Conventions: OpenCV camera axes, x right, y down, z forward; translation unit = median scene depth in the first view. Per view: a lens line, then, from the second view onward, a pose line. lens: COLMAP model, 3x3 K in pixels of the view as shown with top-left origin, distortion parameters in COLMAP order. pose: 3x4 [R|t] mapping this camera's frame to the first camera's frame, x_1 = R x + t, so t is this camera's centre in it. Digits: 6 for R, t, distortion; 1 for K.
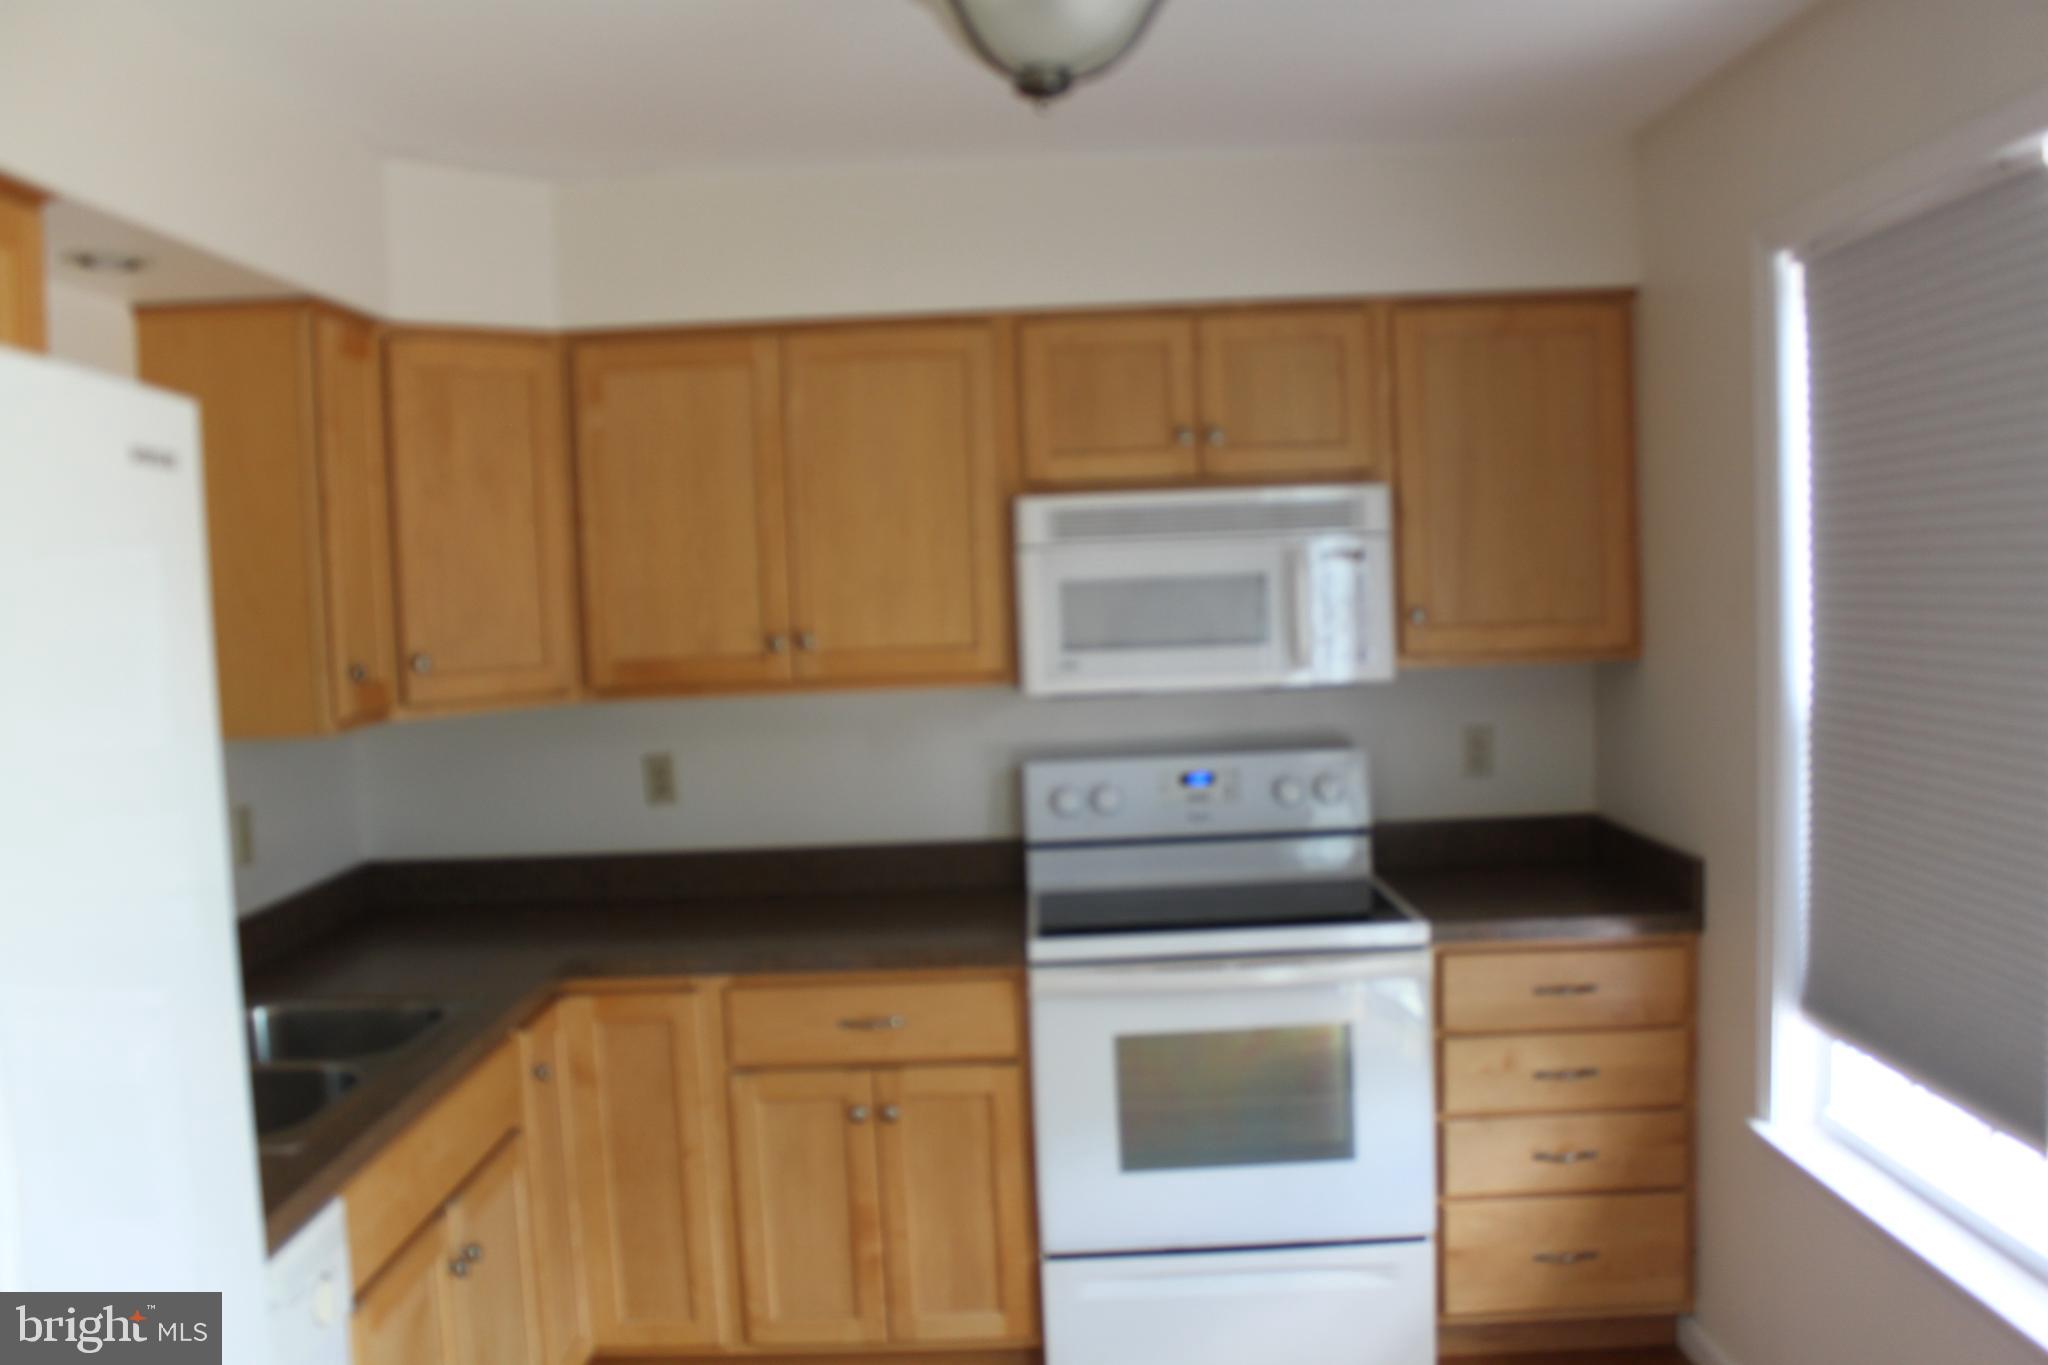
lens RADIAL K [[1697.9, 0, 1024.0], [0, 1697.9, 682.5], [0, 0, 1]] dist [-0.159301, 0.122722]
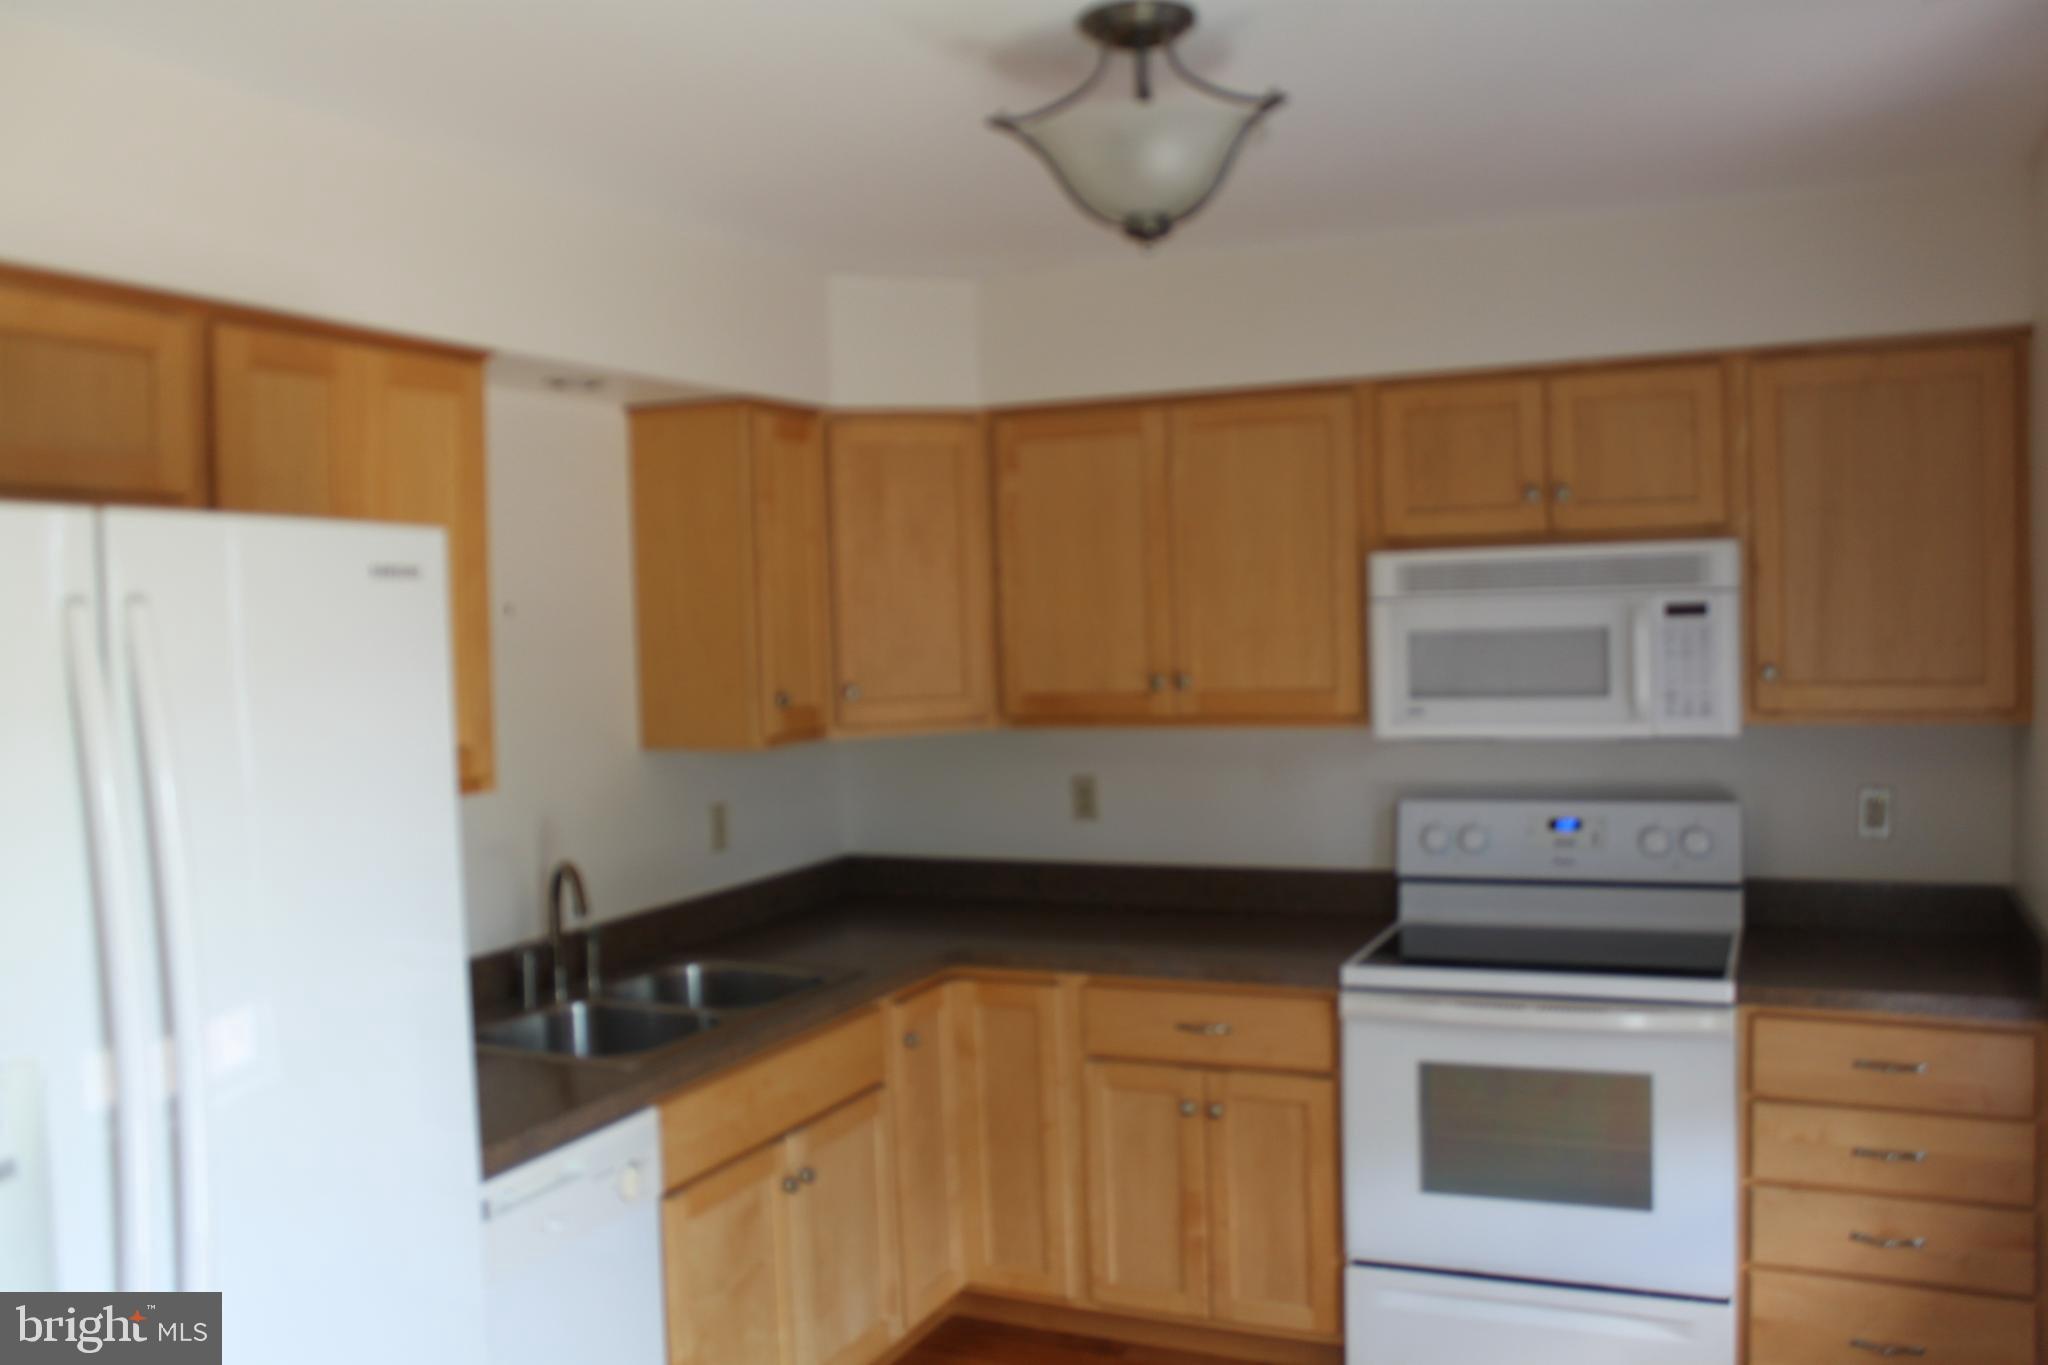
lens RADIAL K [[1697.9, 0, 1024.0], [0, 1697.9, 682.5], [0, 0, 1]] dist [-0.159301, 0.122722]
pose [[0.913722, 0.027651, -0.405398, 0.241313], [-0.030867, 0.999523, -0.001396, -0.019997], [0.405166, 0.013789, 0.914139, -0.065005]]
